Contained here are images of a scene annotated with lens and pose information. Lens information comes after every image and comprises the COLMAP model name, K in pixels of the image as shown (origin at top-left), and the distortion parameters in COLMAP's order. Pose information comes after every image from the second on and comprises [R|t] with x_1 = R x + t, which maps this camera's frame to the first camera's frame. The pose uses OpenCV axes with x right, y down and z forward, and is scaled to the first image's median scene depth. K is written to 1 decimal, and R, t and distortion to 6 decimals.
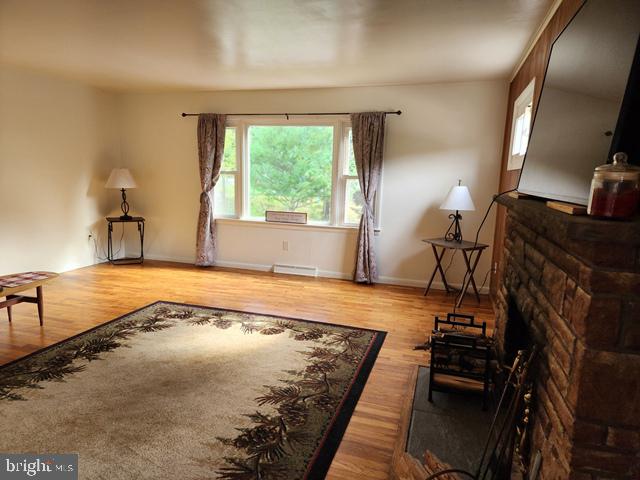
lens RADIAL K [[428.2, 0, 315.9], [0, 428.2, 240.5], [0, 0, 1]] dist [0.055435, -0.047935]
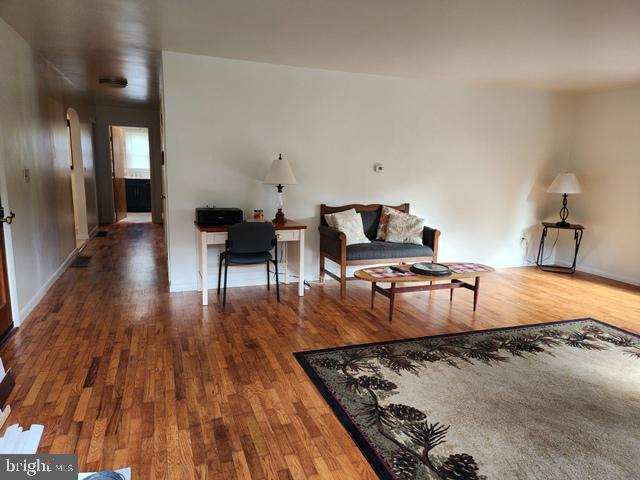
lens RADIAL K [[428.2, 0, 314.8], [0, 428.2, 246.2], [0, 0, 1]] dist [0.055435, -0.047935]
pose [[0.605212, 0.136920, -0.784201, -0.018019], [-0.133972, 0.988566, 0.069207, 0.005053], [0.784710, 0.063176, 0.616635, -0.039779]]
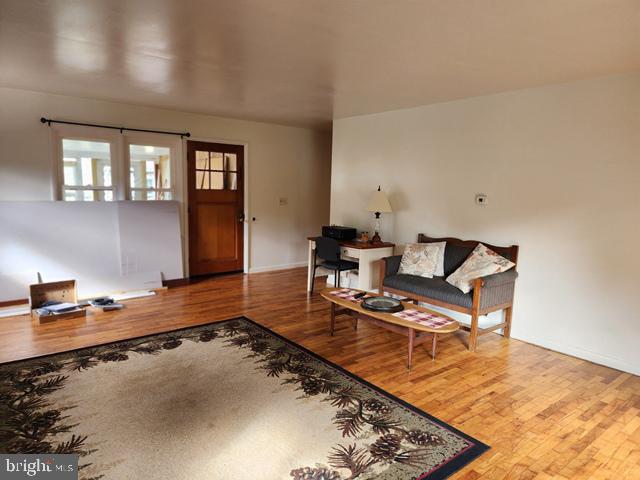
lens RADIAL K [[428.2, 0, 321.5], [0, 428.2, 239.8], [0, 0, 1]] dist [0.055435, -0.047935]
pose [[-0.549270, 0.063812, -0.833205, 0.235955], [-0.171688, 0.967191, 0.187254, -0.217274], [0.817818, 0.245904, -0.520294, 1.249280]]
